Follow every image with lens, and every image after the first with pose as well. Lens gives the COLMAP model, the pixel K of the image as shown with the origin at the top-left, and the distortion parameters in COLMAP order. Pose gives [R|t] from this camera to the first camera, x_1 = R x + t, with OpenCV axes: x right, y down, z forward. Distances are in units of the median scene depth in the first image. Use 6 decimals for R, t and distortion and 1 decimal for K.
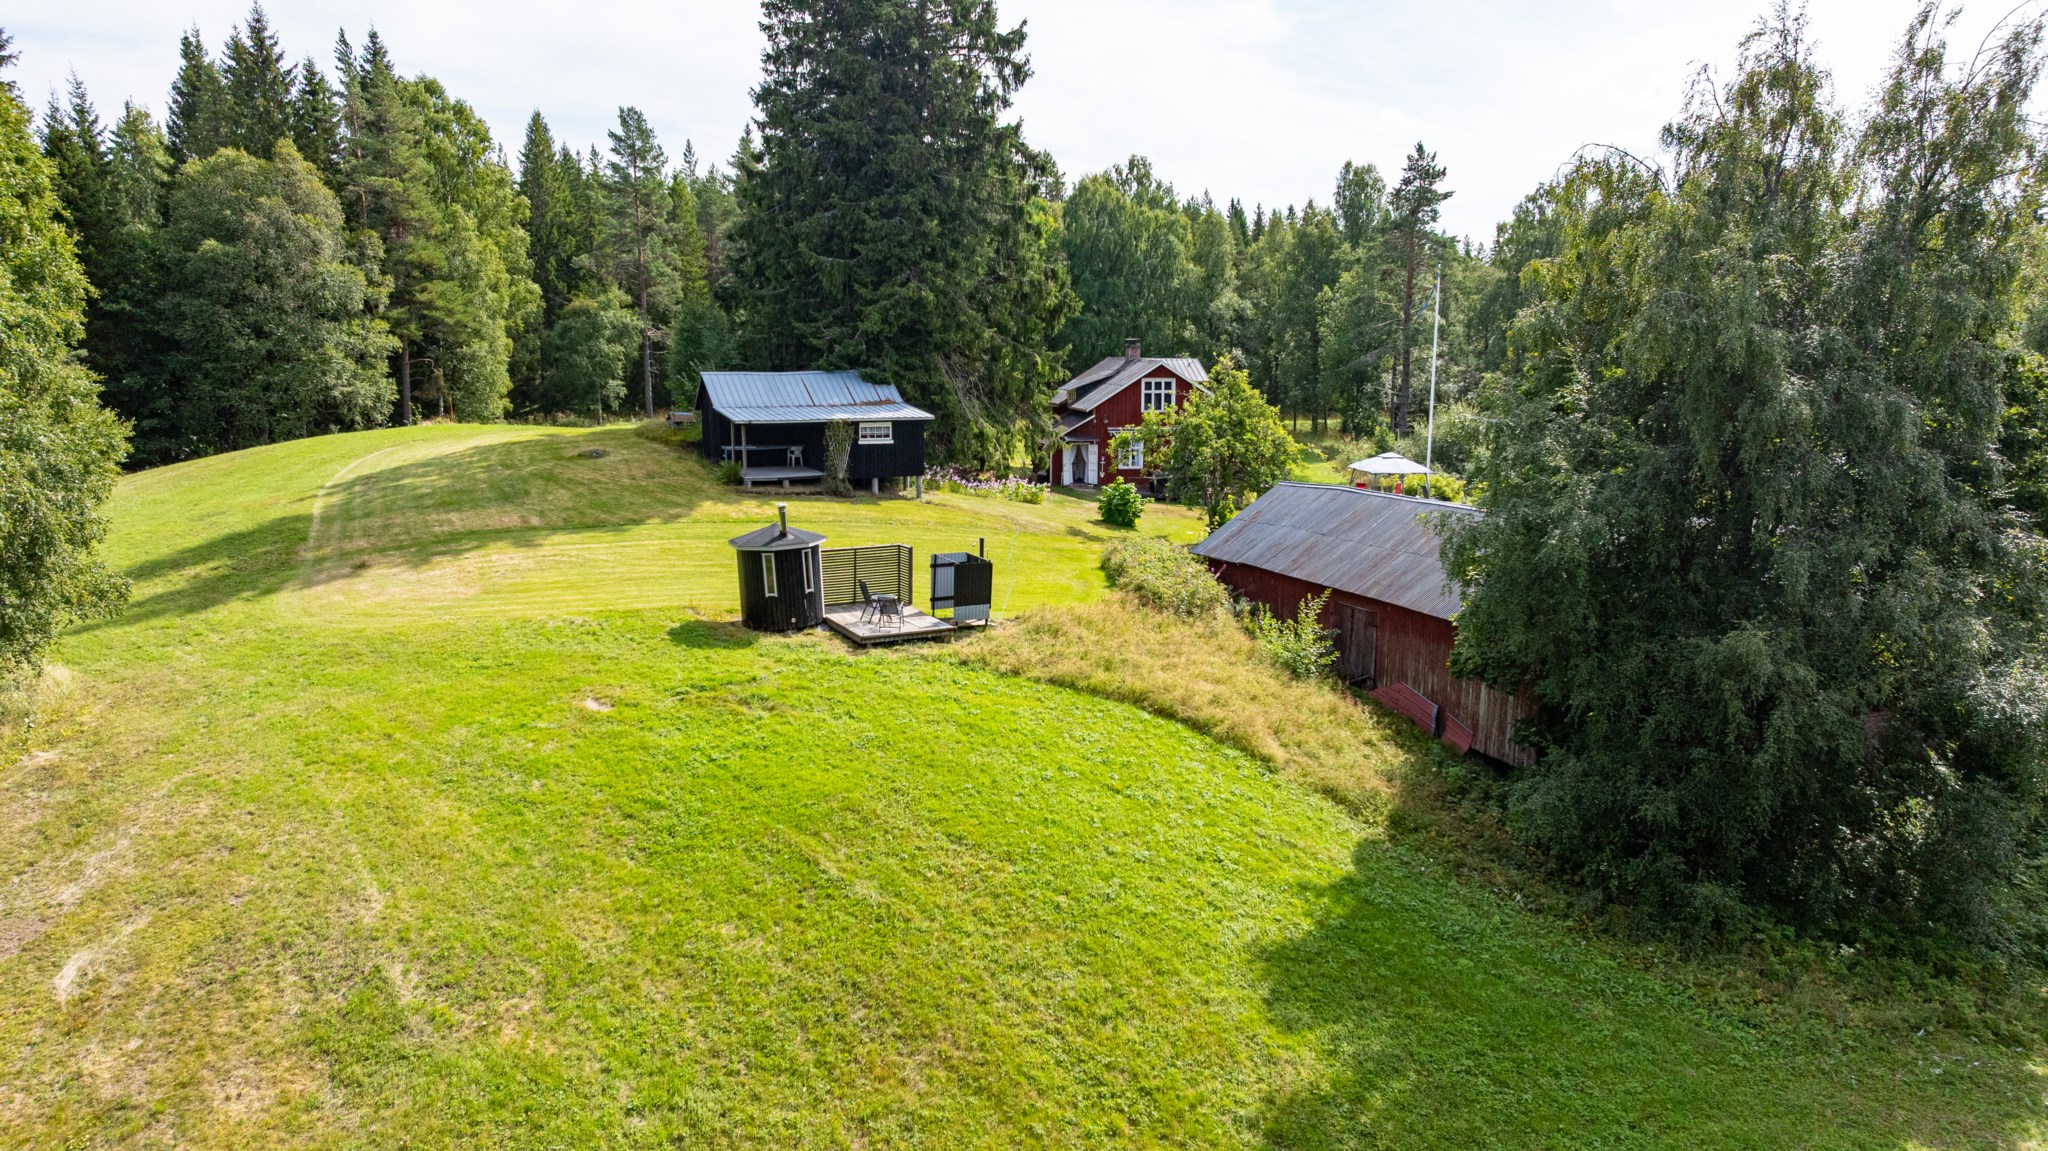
lens RADIAL K [[1573.4, 0, 1024.0], [0, 1573.4, 575.5], [0, 0, 1]] dist [-0.049619, -0.001601]
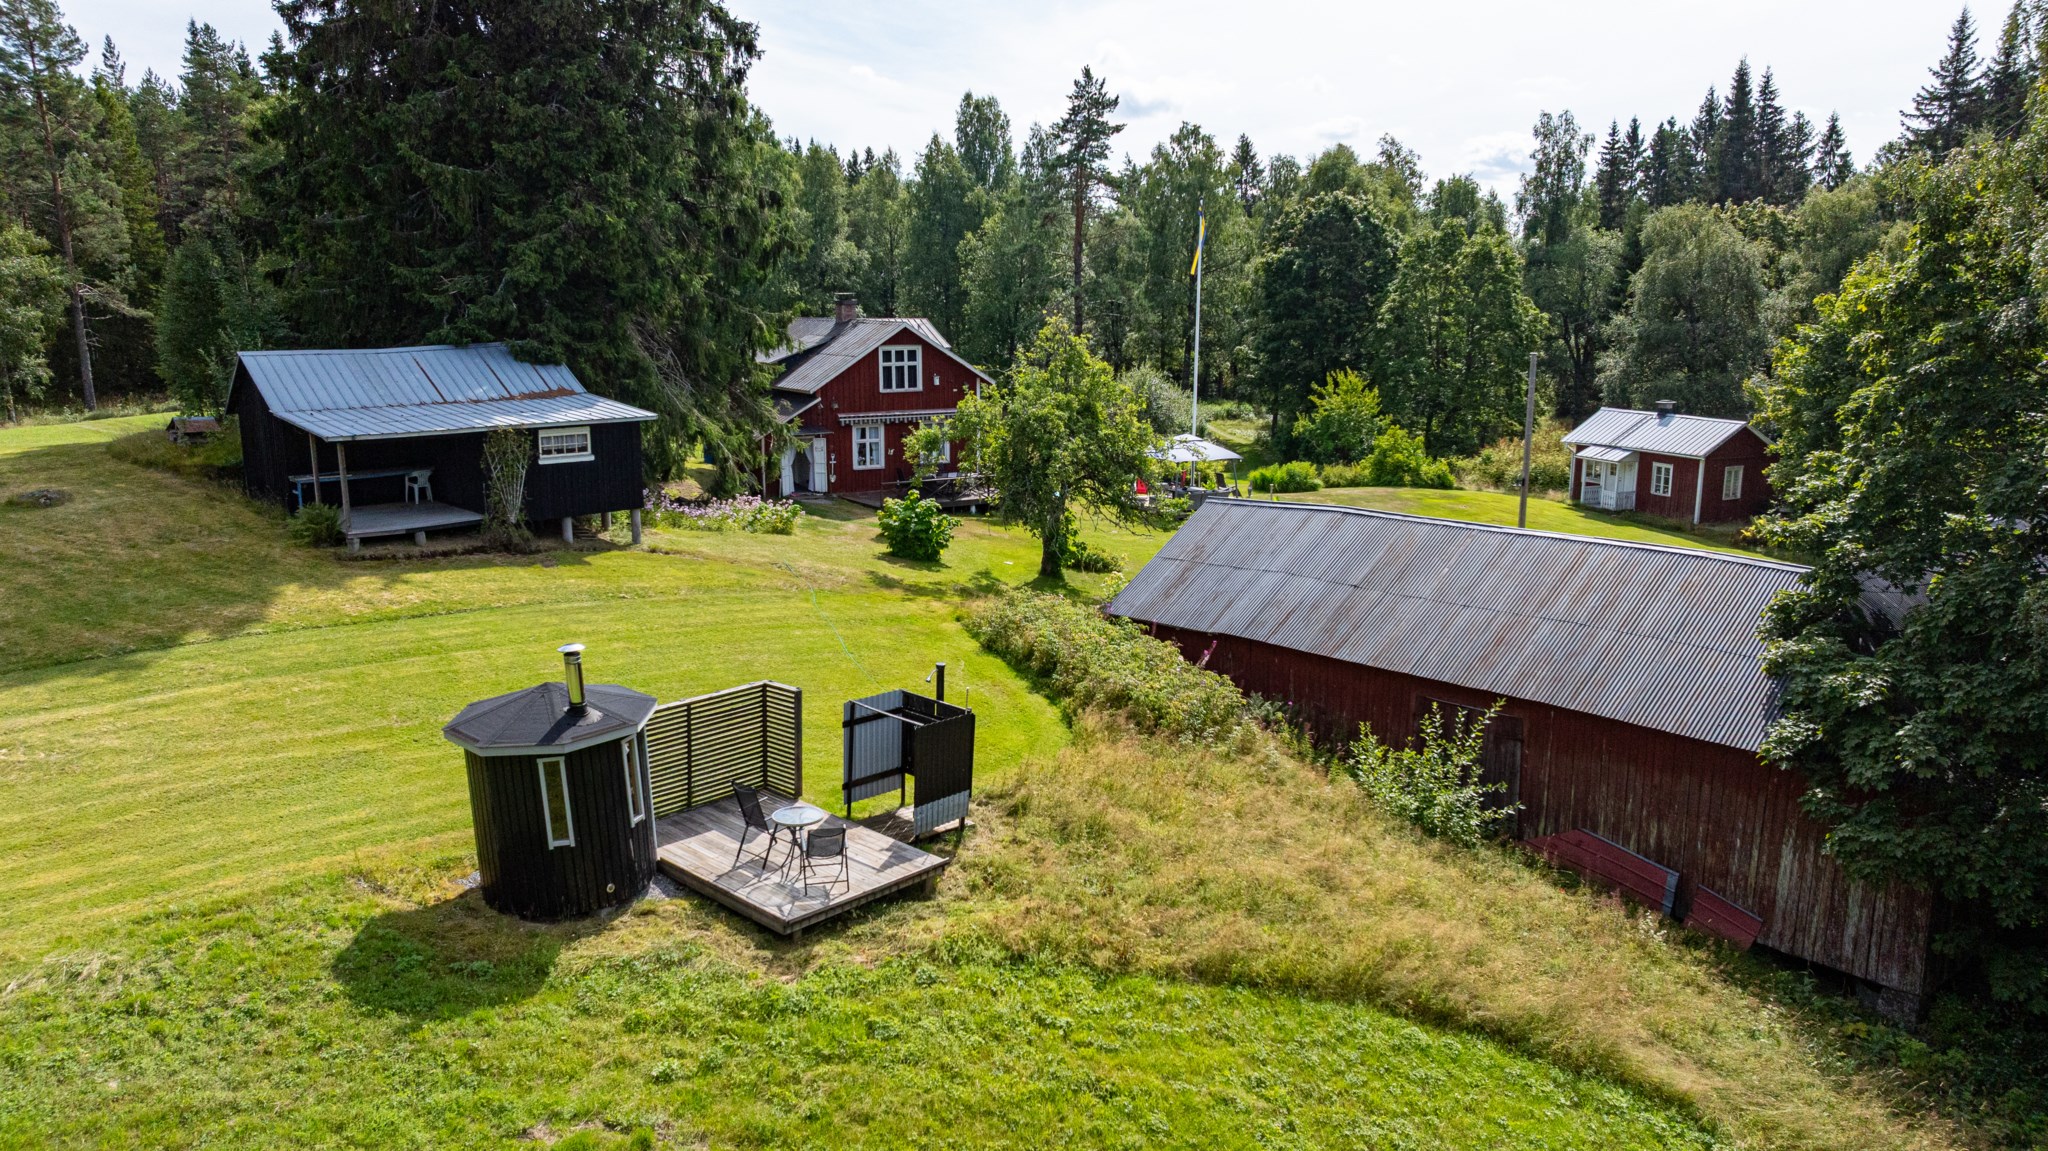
lens RADIAL K [[1465.9, 0, 1024.0], [0, 1465.9, 575.5], [0, 0, 1]] dist [-0.084518, 0.102499]
pose [[0.936485, -0.068843, 0.343884, -0.117846], [0.055530, 0.997282, 0.048426, -0.053710], [-0.346283, -0.026254, 0.937763, 0.373821]]
